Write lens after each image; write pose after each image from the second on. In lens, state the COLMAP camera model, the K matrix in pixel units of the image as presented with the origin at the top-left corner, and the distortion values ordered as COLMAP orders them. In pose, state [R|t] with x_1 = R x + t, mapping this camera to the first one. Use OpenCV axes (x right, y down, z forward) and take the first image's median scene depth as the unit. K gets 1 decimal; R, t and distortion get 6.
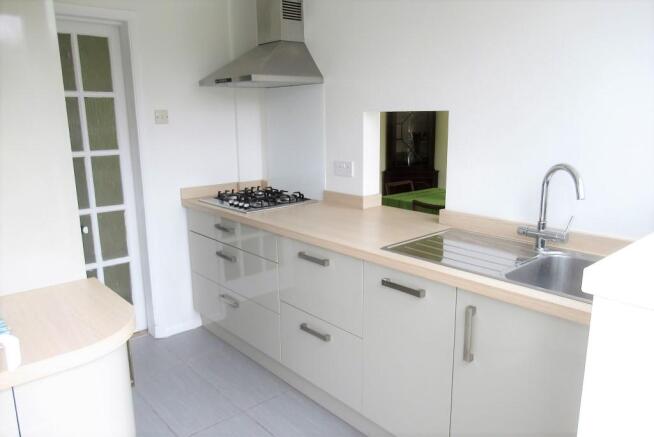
lens RADIAL K [[489.6, 0, 324.0], [0, 489.6, 216.5], [0, 0, 1]] dist [0.001185, 0.000129]
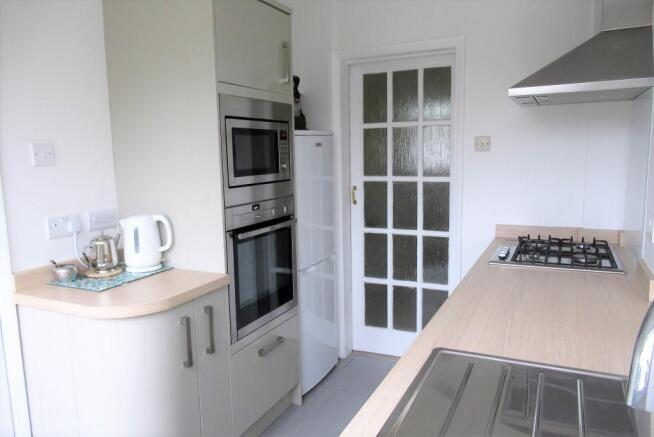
lens RADIAL K [[489.6, 0, 323.9], [0, 489.6, 221.6], [0, 0, 1]] dist [0.001185, 0.000129]
pose [[0.378192, 0.133989, -0.915979, 0.425817], [-0.166720, 0.983149, 0.074978, -0.082568], [0.910591, 0.124356, 0.394158, 0.401578]]
